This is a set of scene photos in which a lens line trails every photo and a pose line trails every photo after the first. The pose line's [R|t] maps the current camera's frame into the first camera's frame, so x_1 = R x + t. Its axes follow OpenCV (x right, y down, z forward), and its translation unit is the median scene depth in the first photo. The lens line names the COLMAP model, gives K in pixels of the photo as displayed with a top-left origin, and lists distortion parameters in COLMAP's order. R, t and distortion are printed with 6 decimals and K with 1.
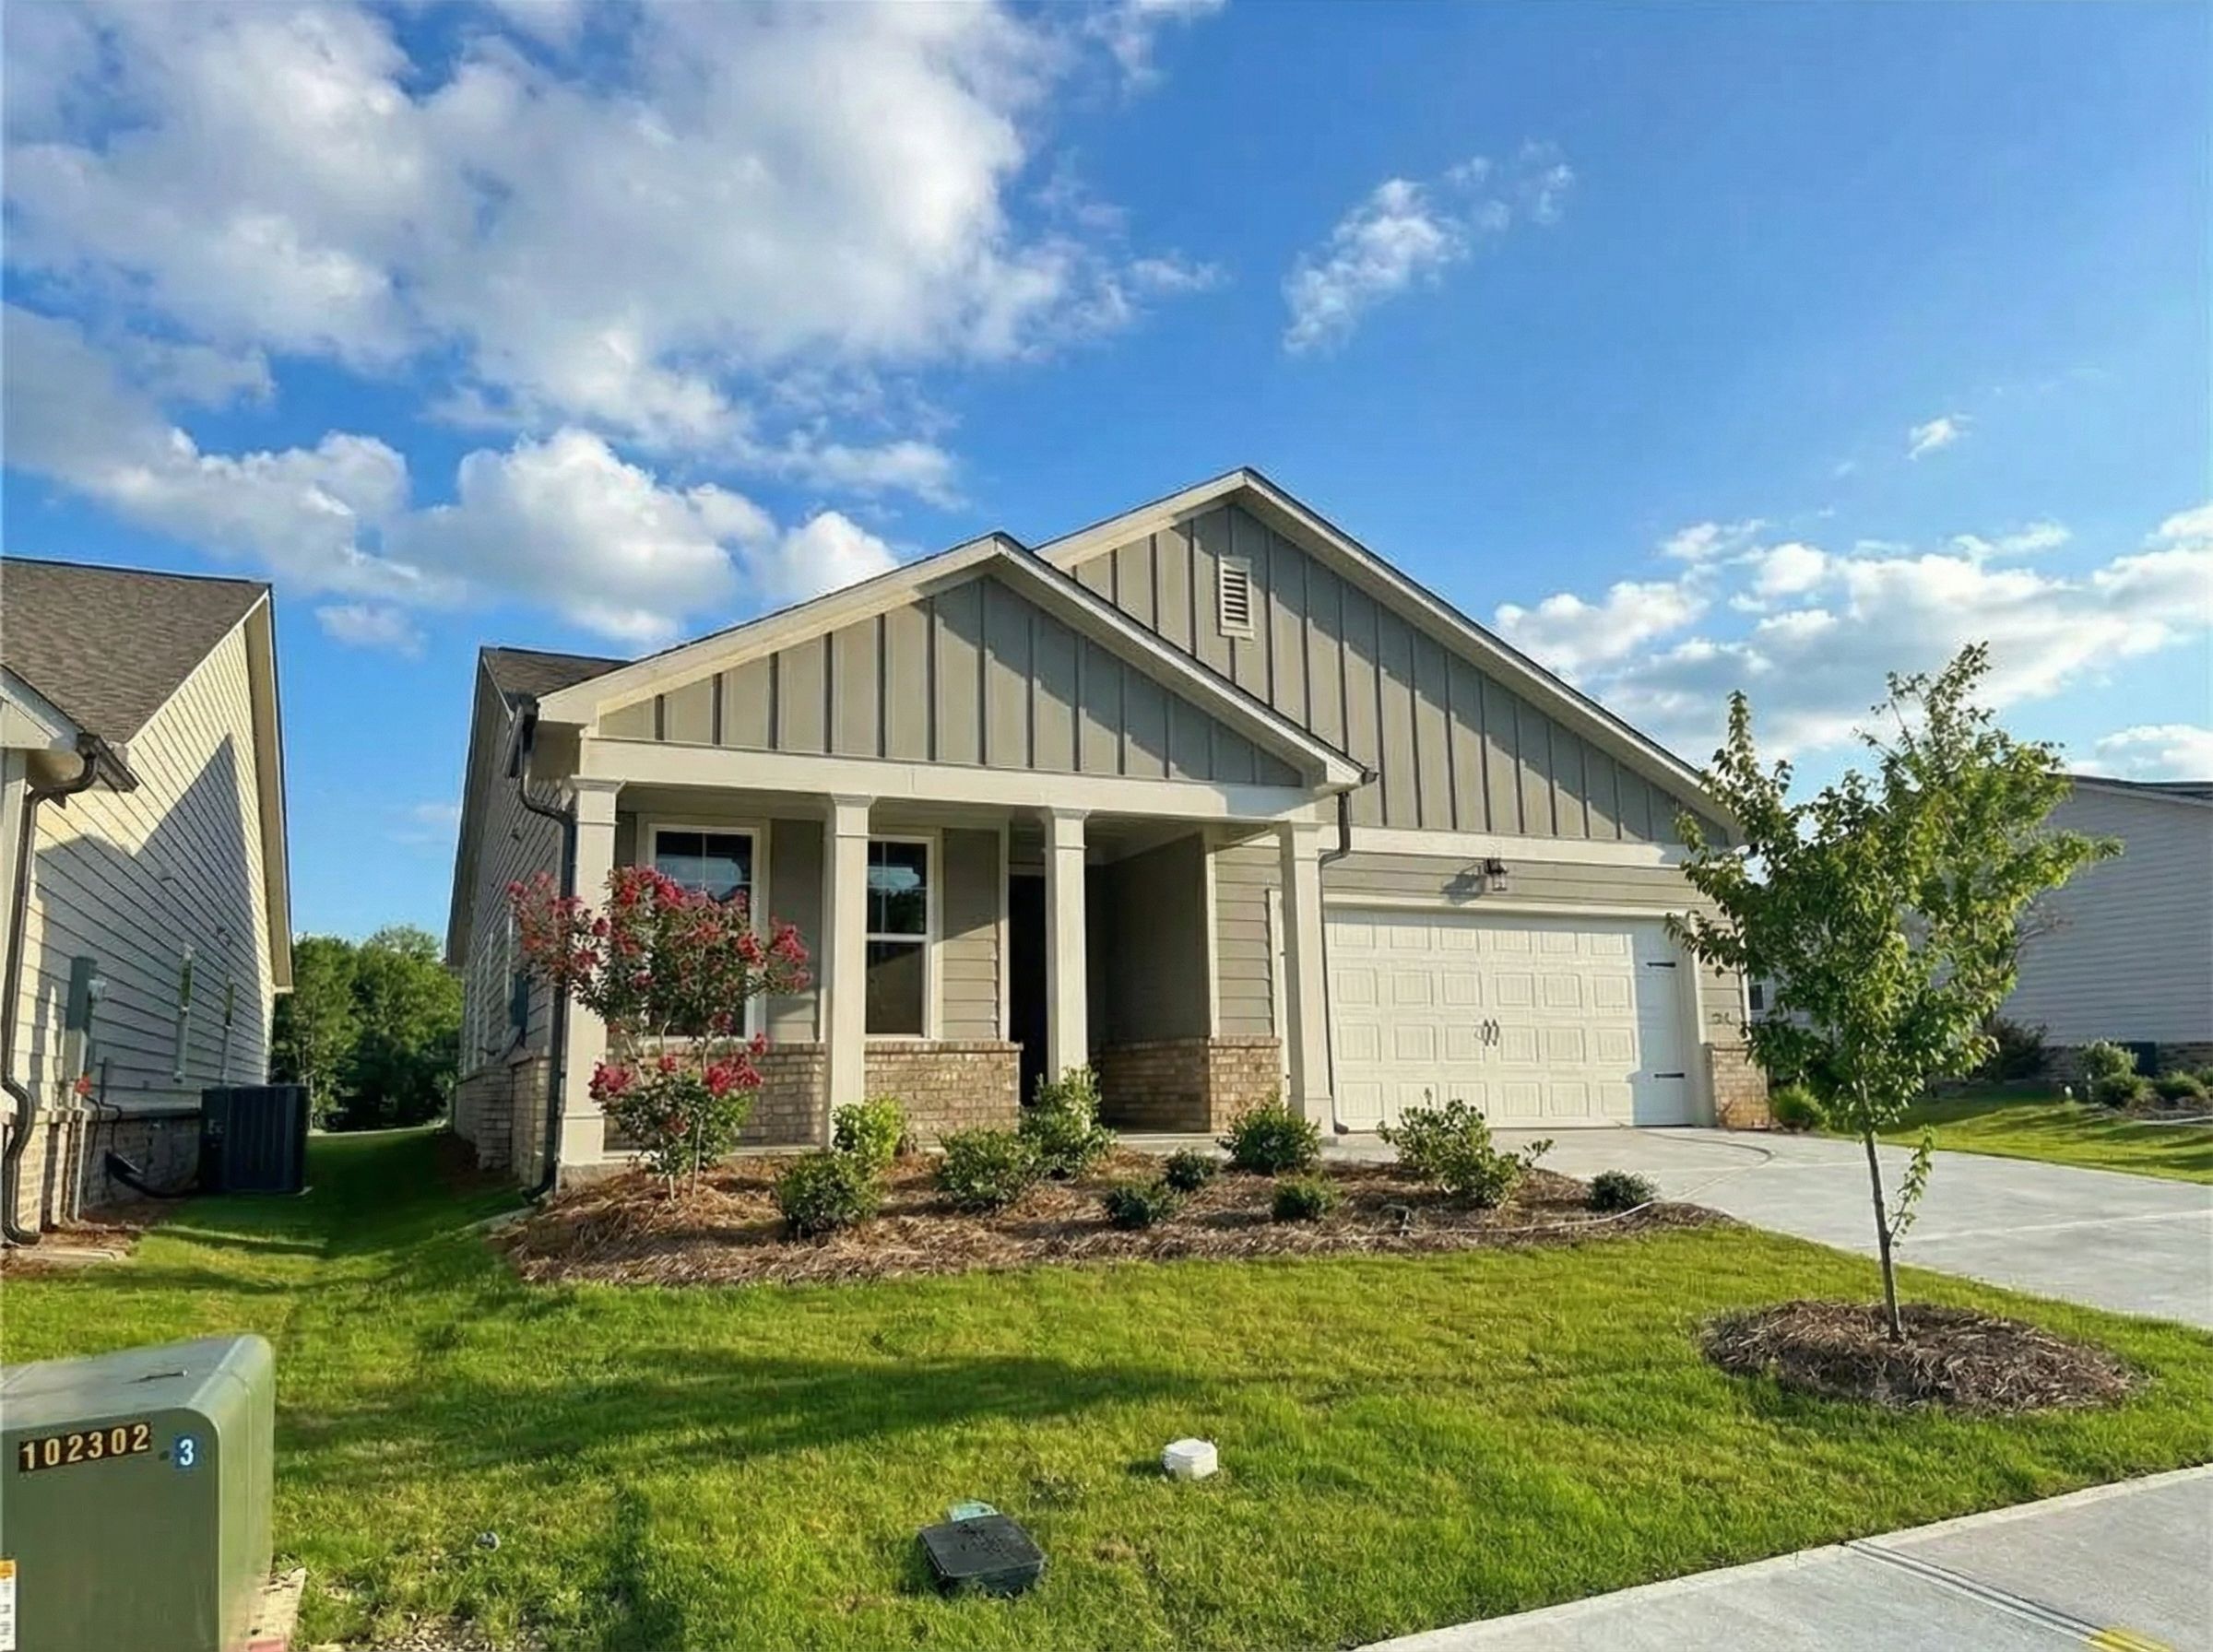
lens RADIAL K [[1524.2, 0, 1106.5], [0, 1524.2, 826.0], [0, 0, 1]] dist [0.180287, -0.267003]
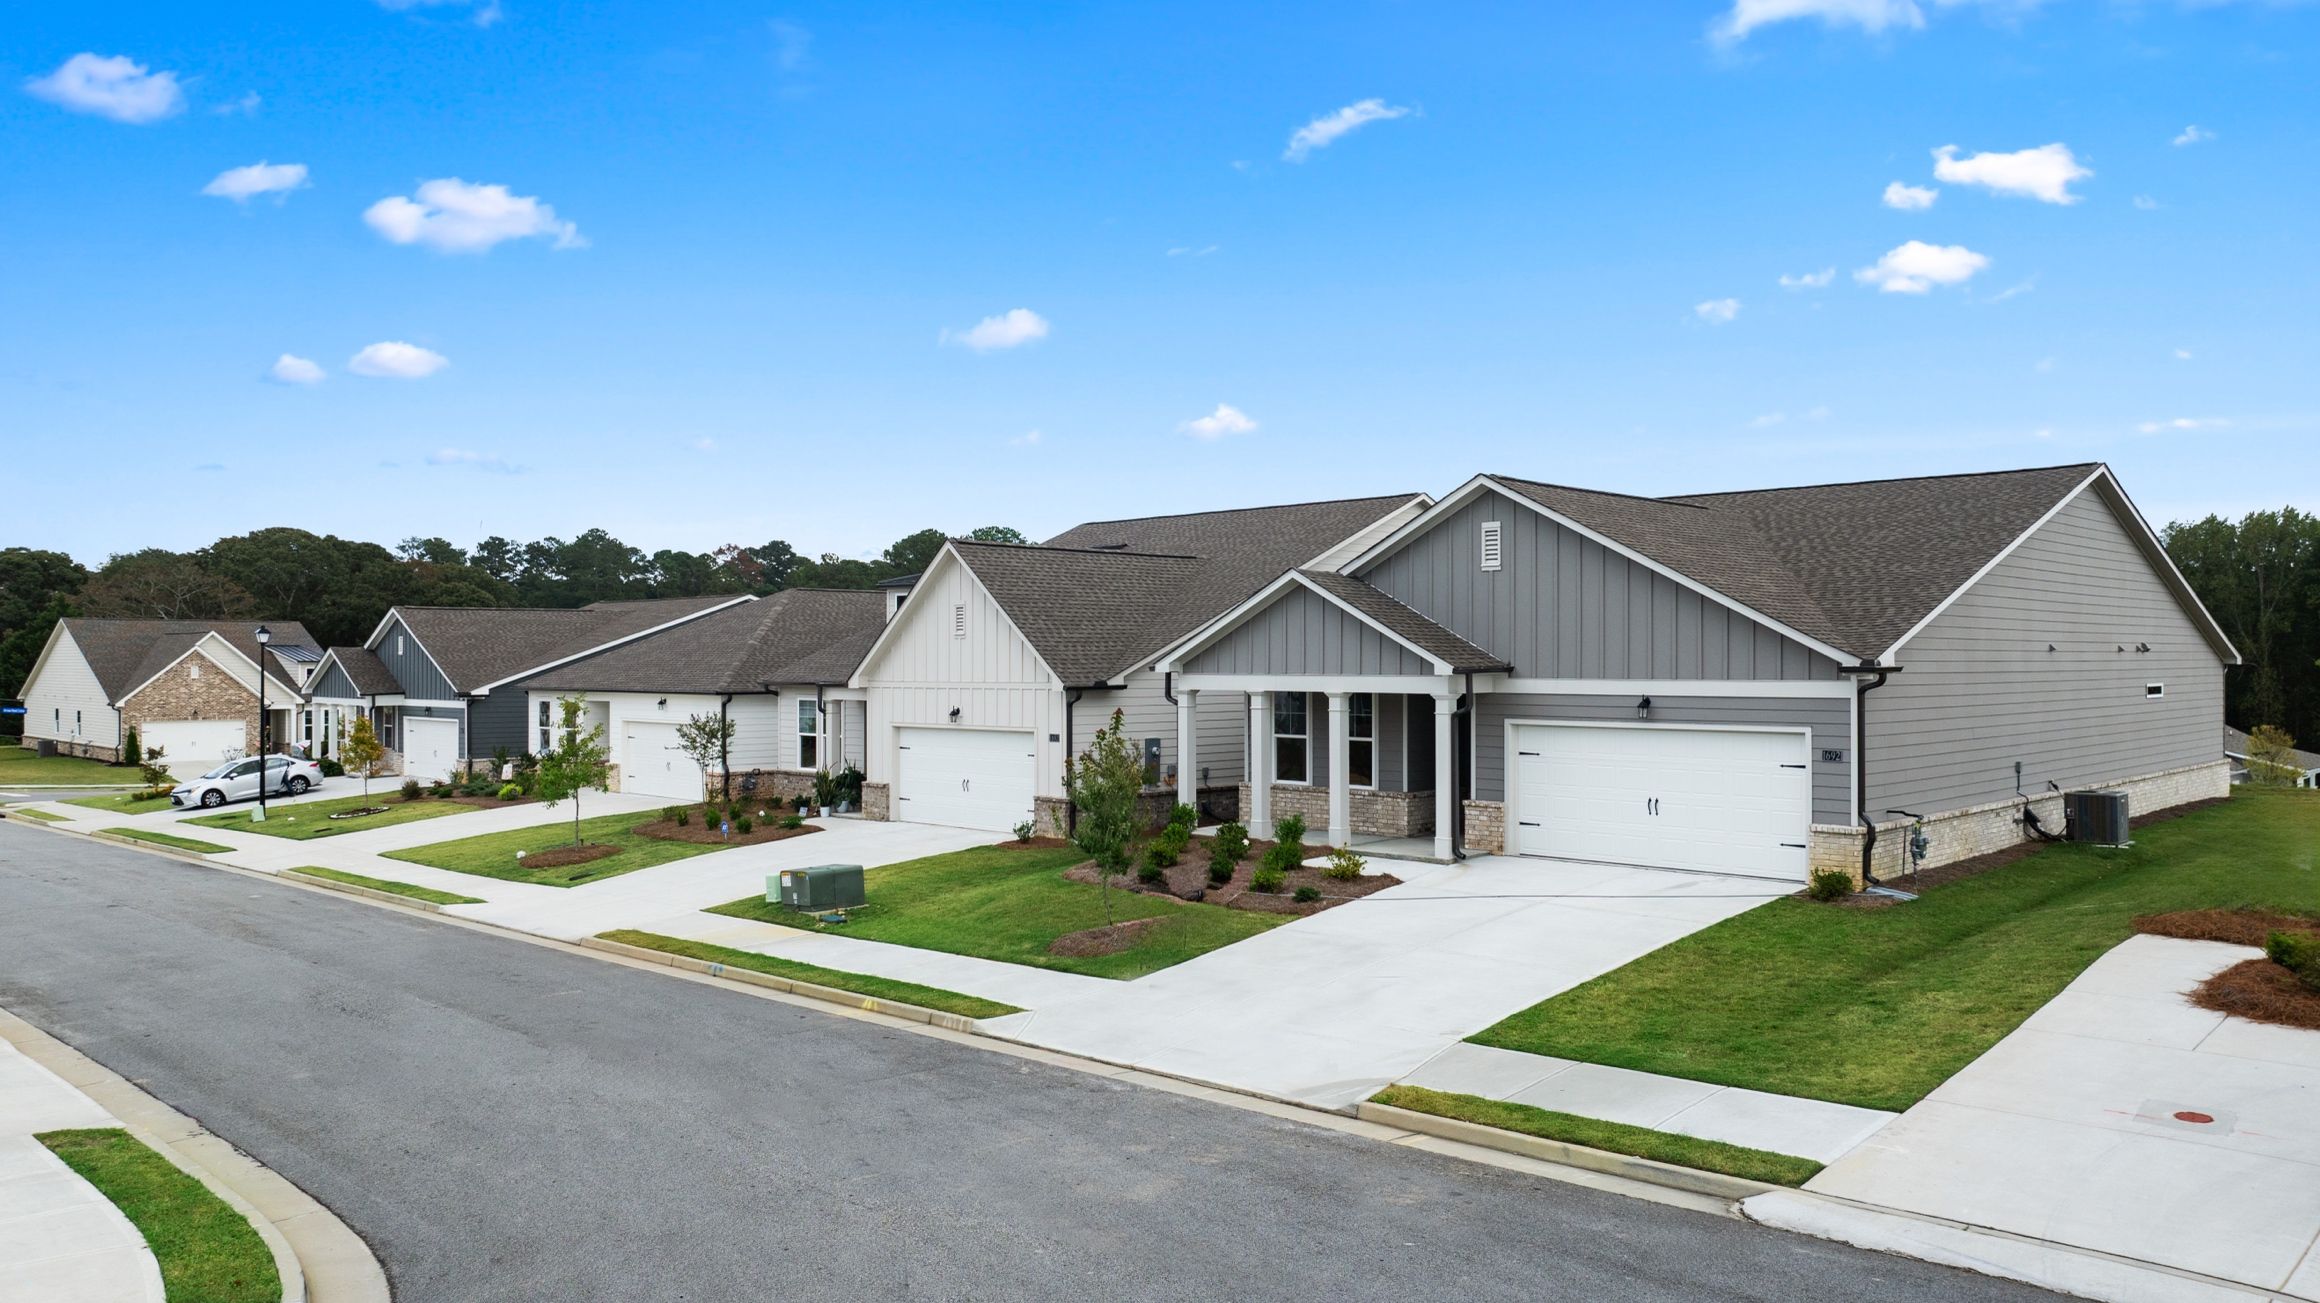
lens RADIAL K [[1674.6, 0, 1160.0], [0, 1674.6, 651.5], [0, 0, 1]] dist [-0.106208, -0.000054]
pose [[0.364600, 0.014143, -0.931057, 1.856434], [0.146607, 0.986542, 0.072397, -0.245155], [0.919551, -0.162895, 0.357619, -0.027148]]
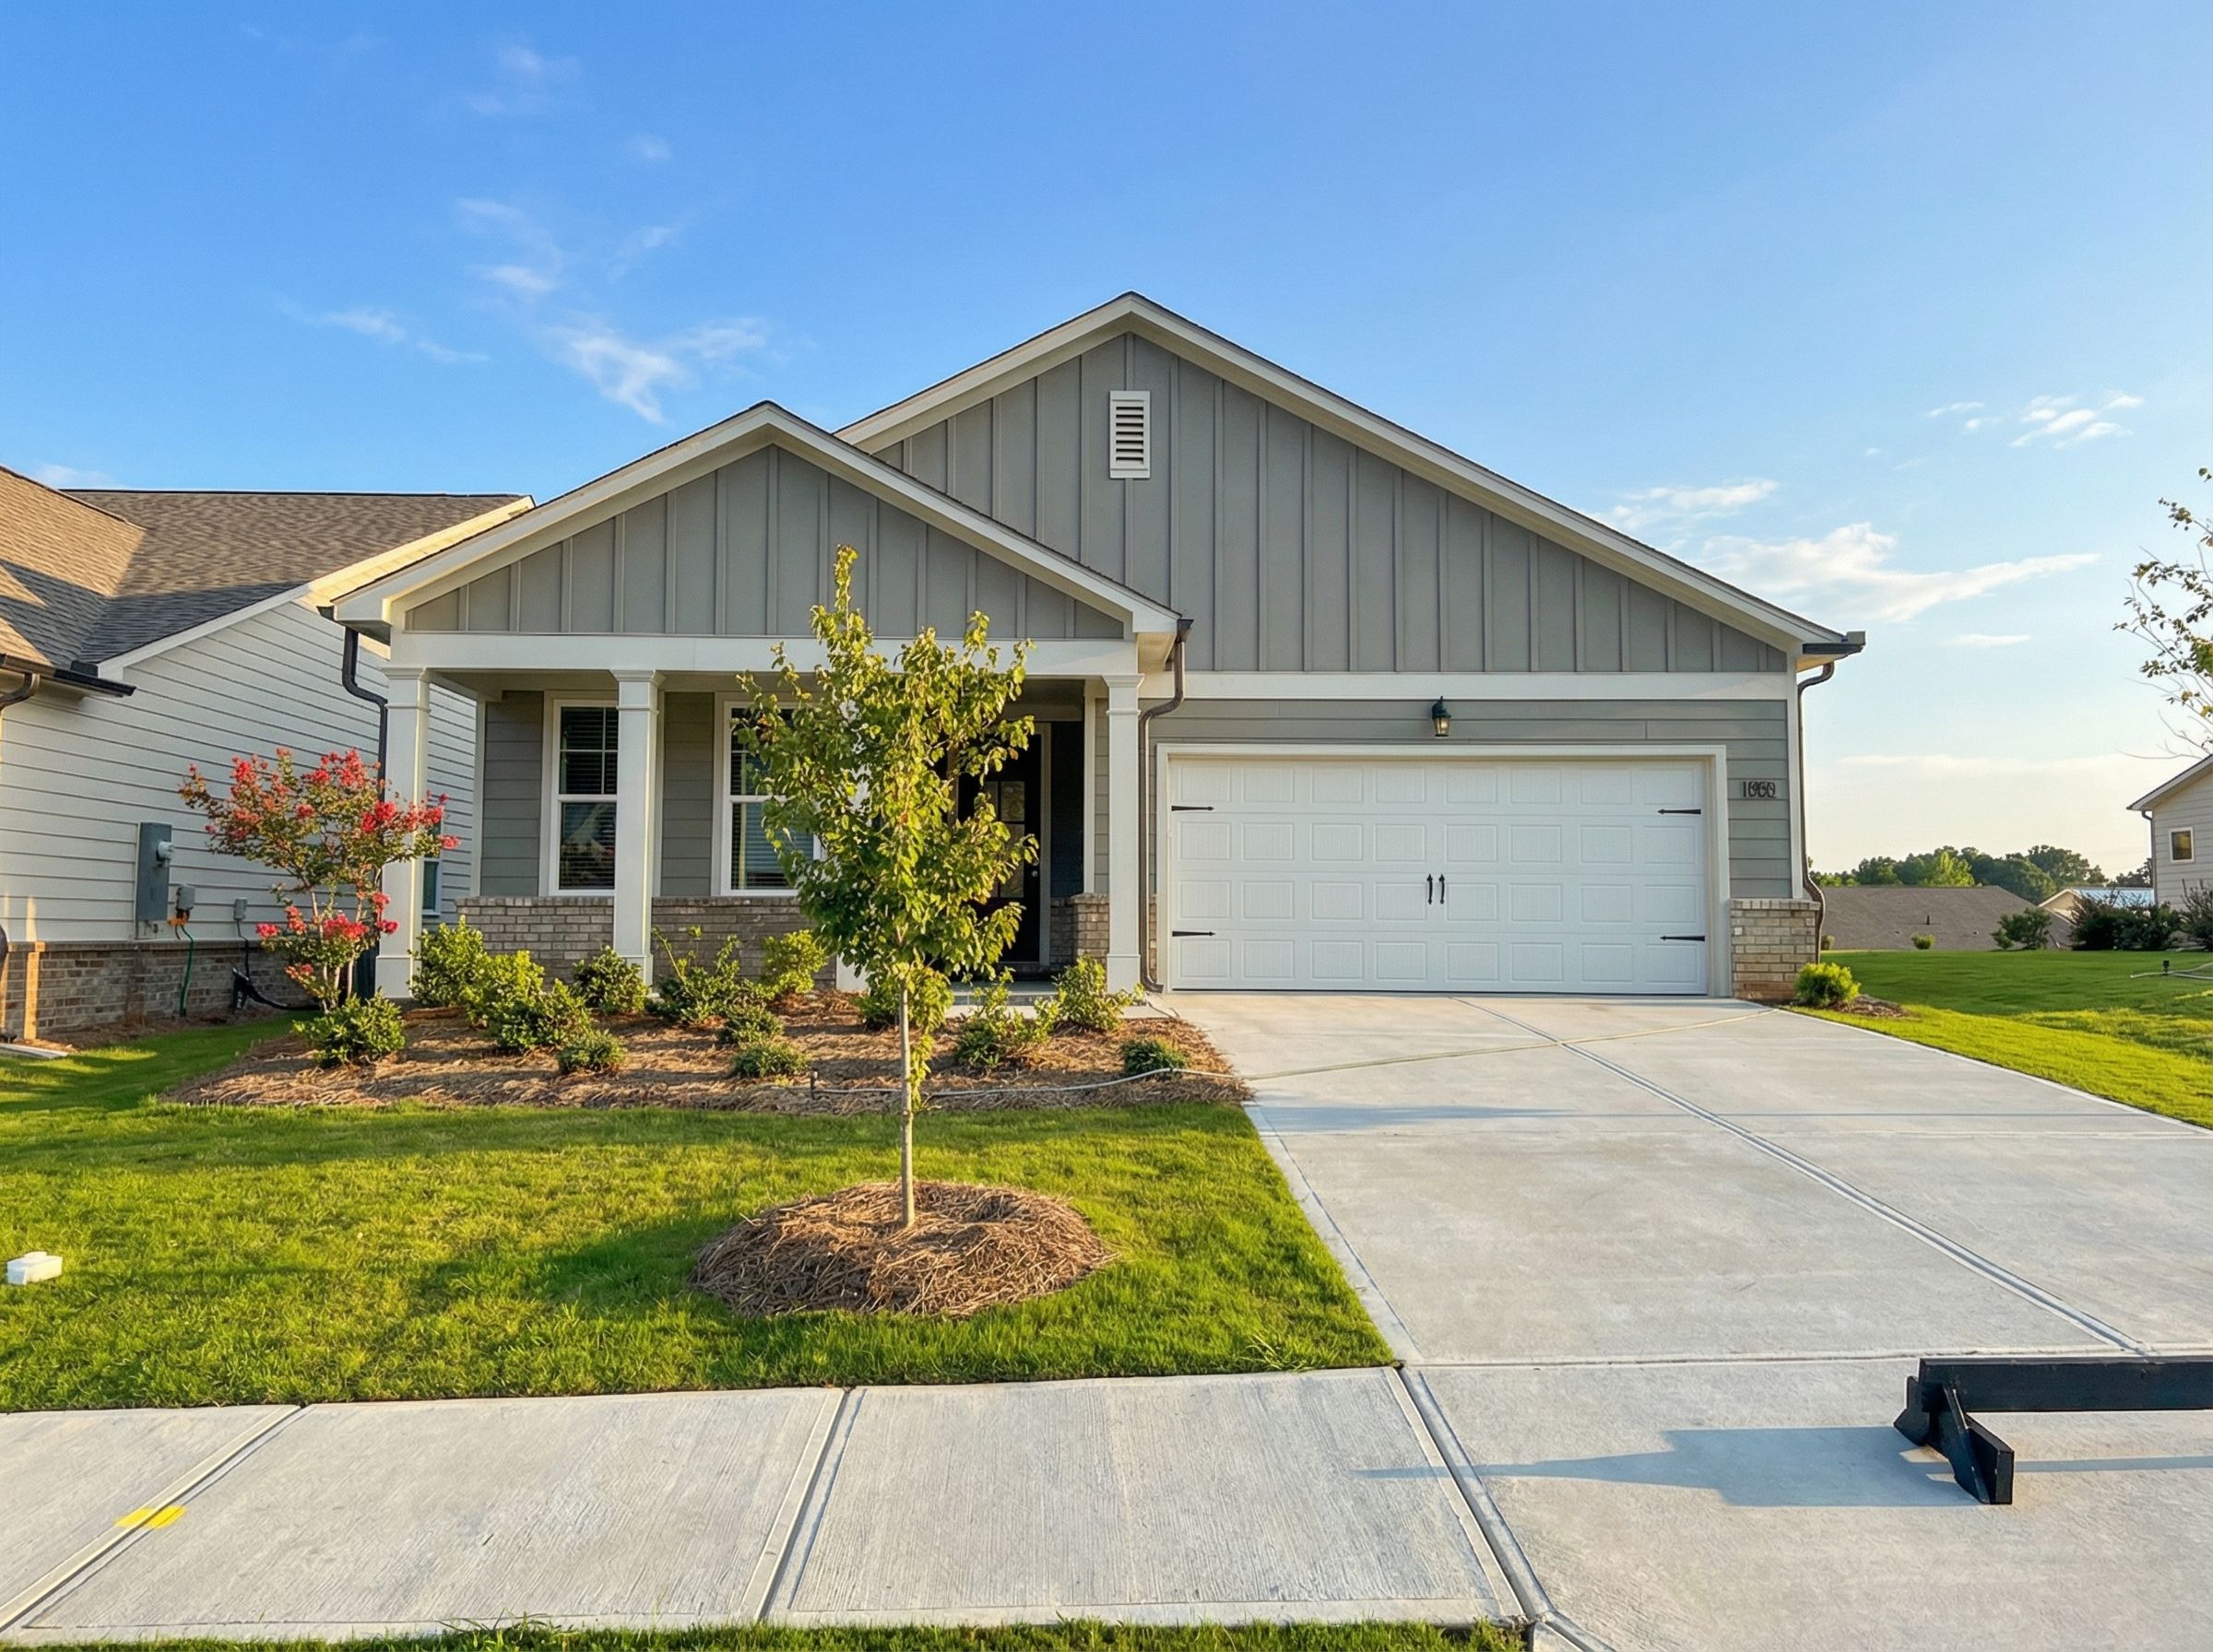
lens RADIAL K [[1524.2, 0, 1106.5], [0, 1524.2, 826.0], [0, 0, 1]] dist [0.180287, -0.267003]
pose [[0.929525, -0.008710, -0.368656, 0.464037], [0.043650, 0.995292, 0.086541, 0.009348], [0.366166, -0.096534, 0.925529, 0.096661]]
